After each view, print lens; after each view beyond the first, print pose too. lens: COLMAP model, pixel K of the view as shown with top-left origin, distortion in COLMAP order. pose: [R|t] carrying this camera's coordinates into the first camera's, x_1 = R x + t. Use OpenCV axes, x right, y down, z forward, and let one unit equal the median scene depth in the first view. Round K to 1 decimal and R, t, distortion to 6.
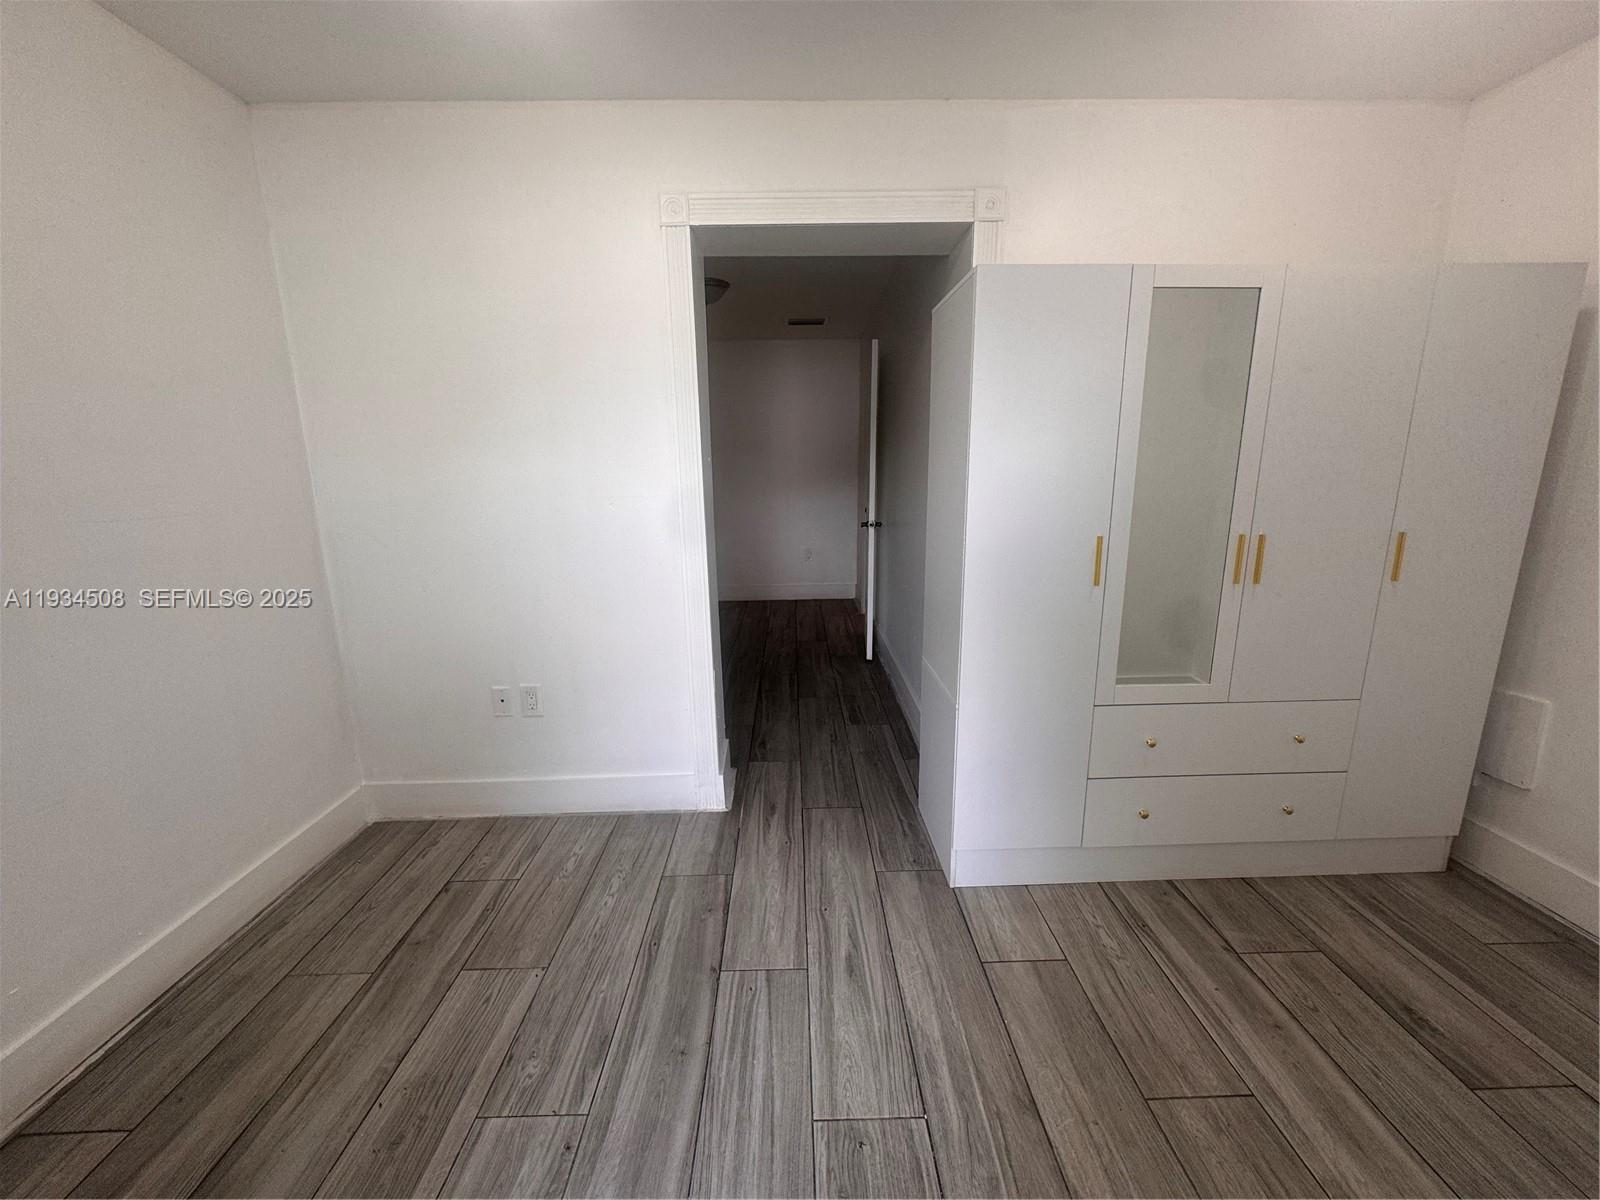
lens RADIAL K [[639.5, 0, 802.9], [0, 639.5, 601.4], [0, 0, 1]] dist [-0.003661, 0.000177]
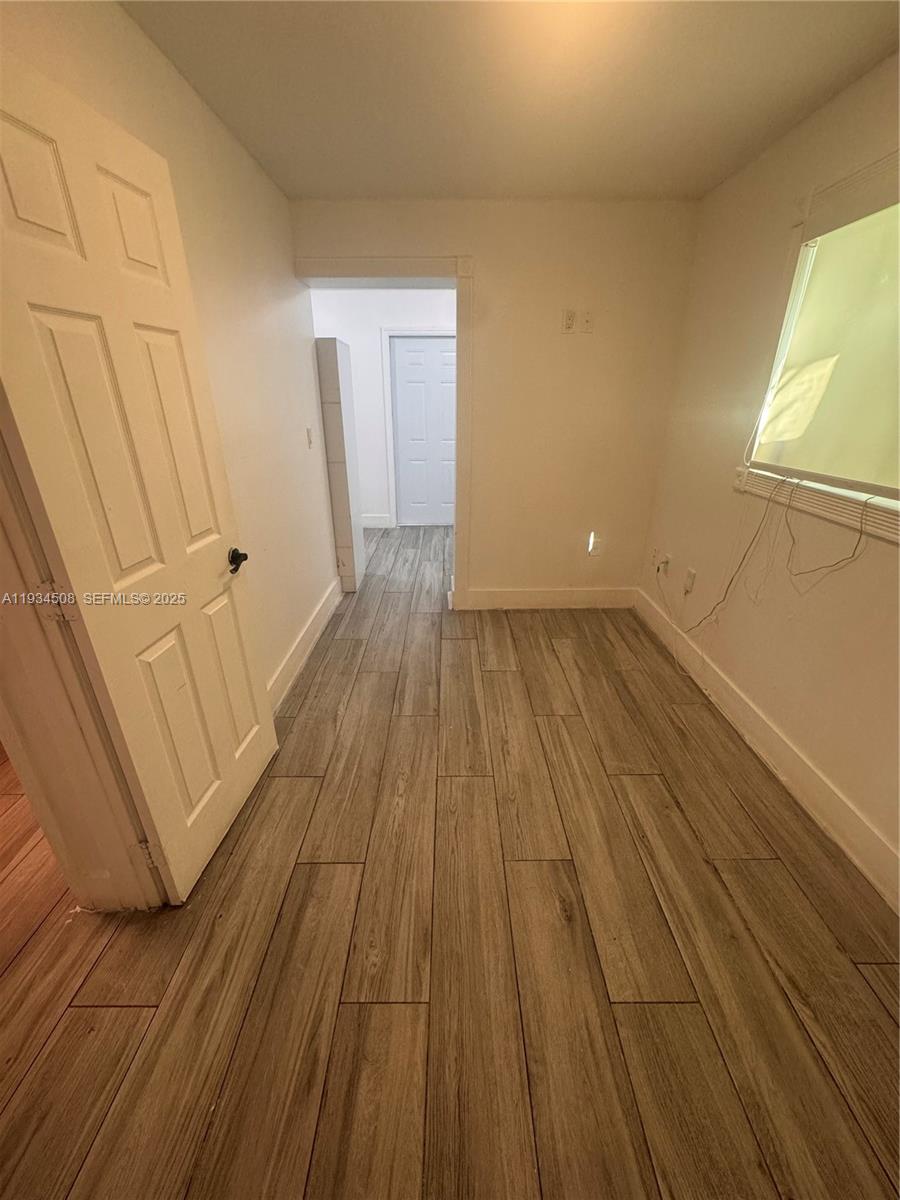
lens RADIAL K [[479.6, 0, 450.4], [0, 479.6, 598.0], [0, 0, 1]] dist [-0.003661, 0.000177]
pose [[-0.999660, 0.012694, 0.022759, -0.213988], [0.023470, 0.818108, 0.574585, -0.747092], [-0.011326, 0.574924, -0.818128, 3.136591]]
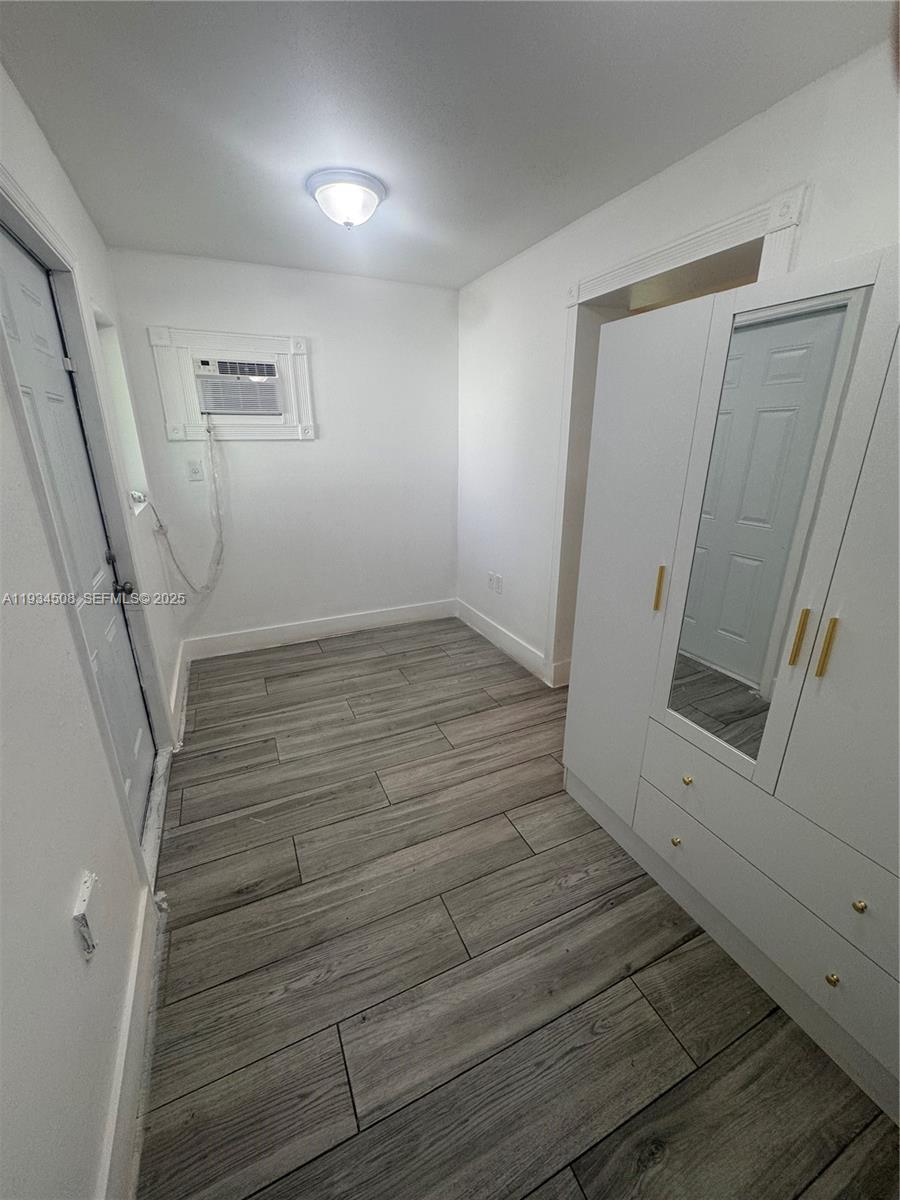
lens RADIAL K [[479.6, 0, 450.4], [0, 479.6, 598.0], [0, 0, 1]] dist [-0.003661, 0.000177]
pose [[0.400395, 0.310958, -0.861968, 1.016051], [-0.197658, 0.947825, 0.250117, -0.178445], [0.894771, 0.070230, 0.440968, 0.327451]]
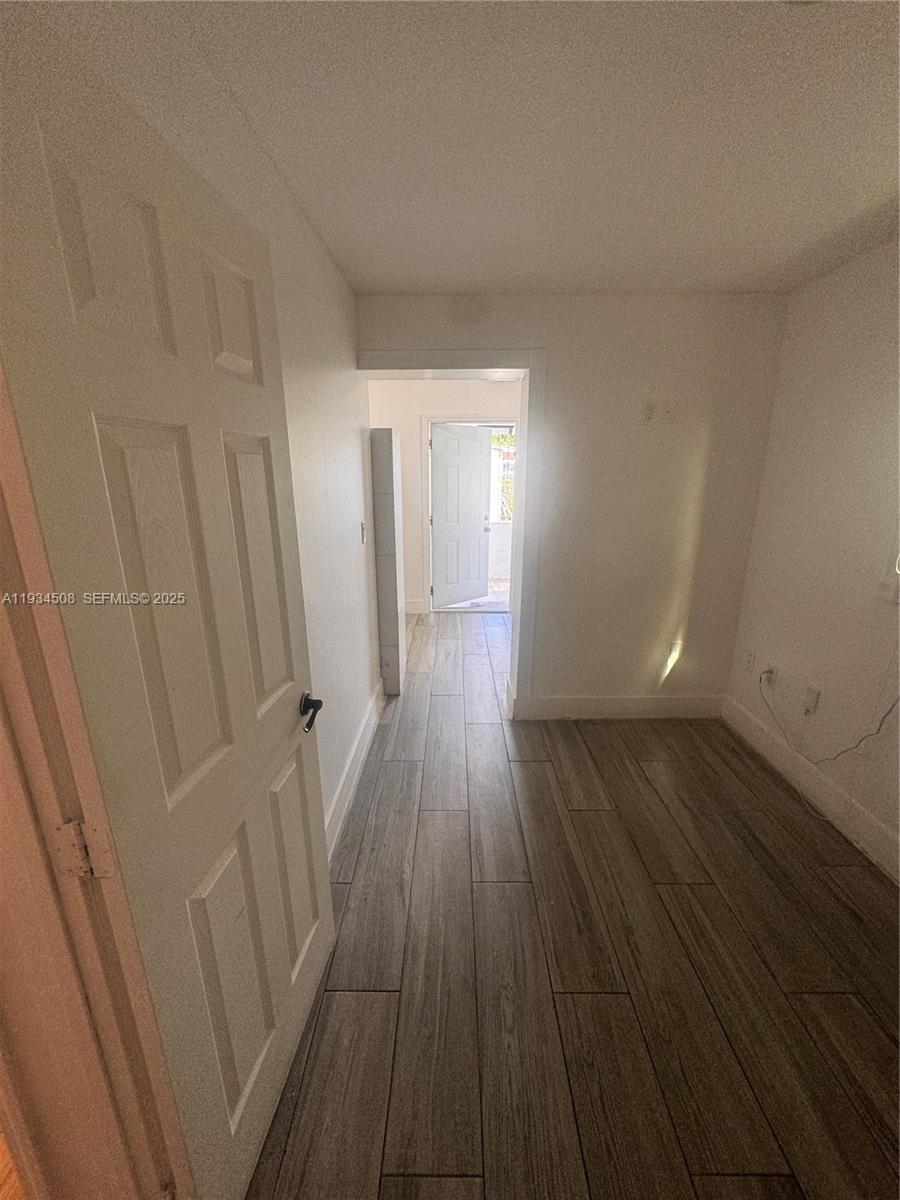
lens RADIAL K [[480.6, 0, 449.6], [0, 480.6, 596.7], [0, 0, 1]] dist [-0.002250, 0.000087]
pose [[-0.999304, 0.014731, 0.034284, -0.016062], [0.028651, 0.891541, 0.452033, -0.754931], [-0.023907, 0.452700, -0.891342, 2.898528]]
